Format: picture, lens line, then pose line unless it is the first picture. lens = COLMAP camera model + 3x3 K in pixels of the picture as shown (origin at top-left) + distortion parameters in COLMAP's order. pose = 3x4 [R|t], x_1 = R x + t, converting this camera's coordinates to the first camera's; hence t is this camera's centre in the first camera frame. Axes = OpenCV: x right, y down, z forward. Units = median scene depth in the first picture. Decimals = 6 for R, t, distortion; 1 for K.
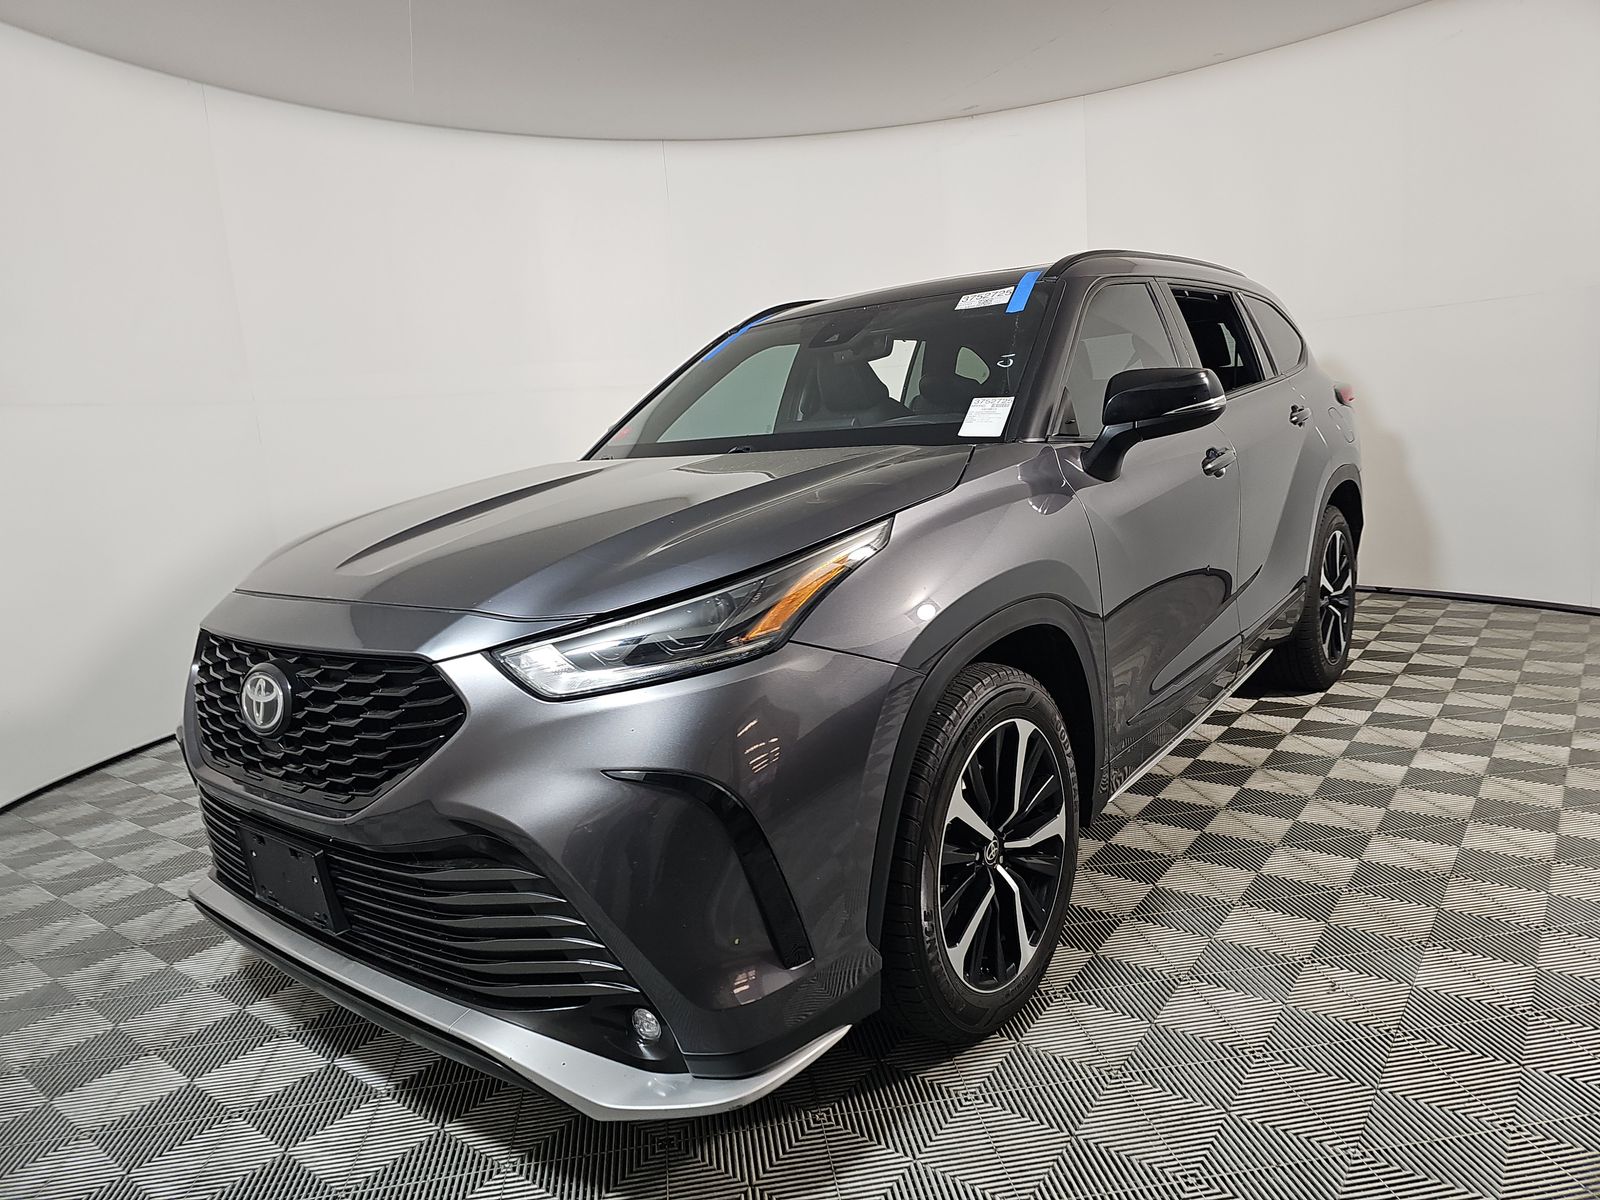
lens RADIAL K [[1086.4, 0, 800.0], [0, 1086.4, 600.0], [0, 0, 1]] dist [0.000965, 0.000368]
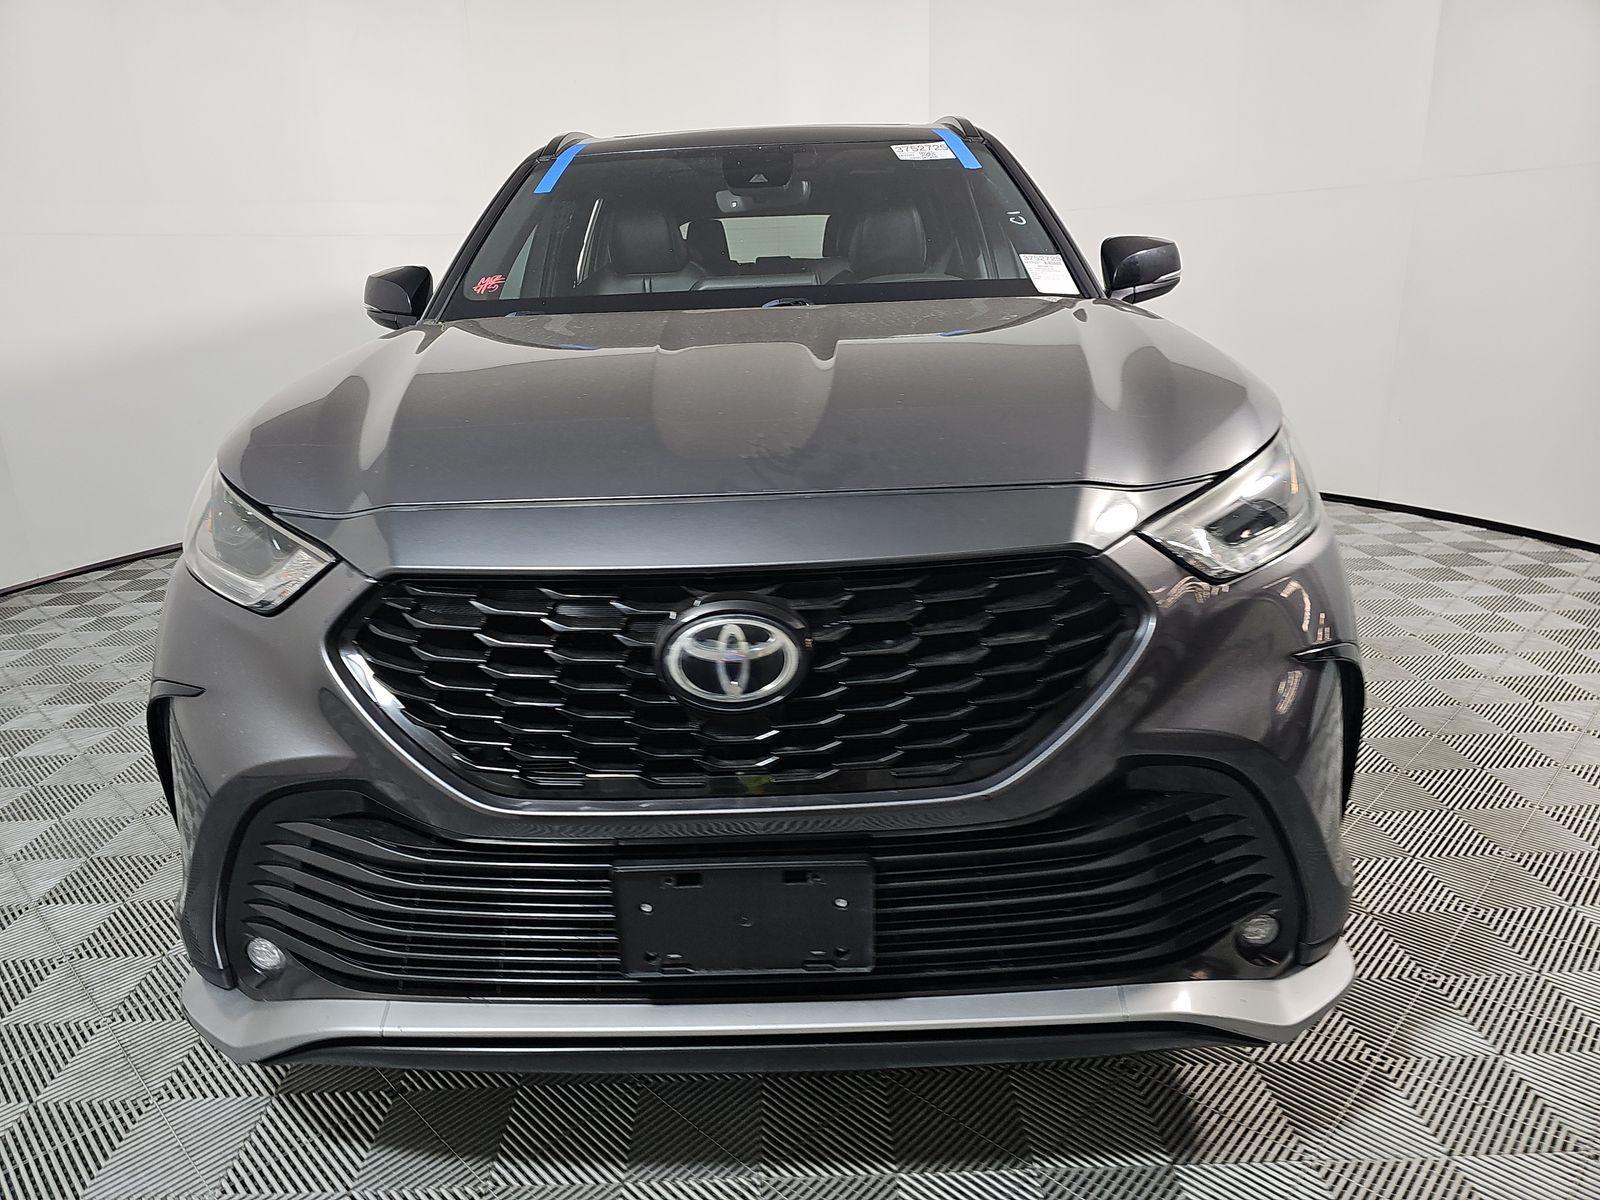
lens RADIAL K [[1086.4, 0, 800.0], [0, 1086.4, 600.0], [0, 0, 1]] dist [0.000965, 0.000368]
pose [[0.795020, -0.131540, 0.592148, -0.834458], [0.079976, 0.990413, 0.112634, -0.009832], [-0.601287, -0.042189, 0.797918, 0.469799]]
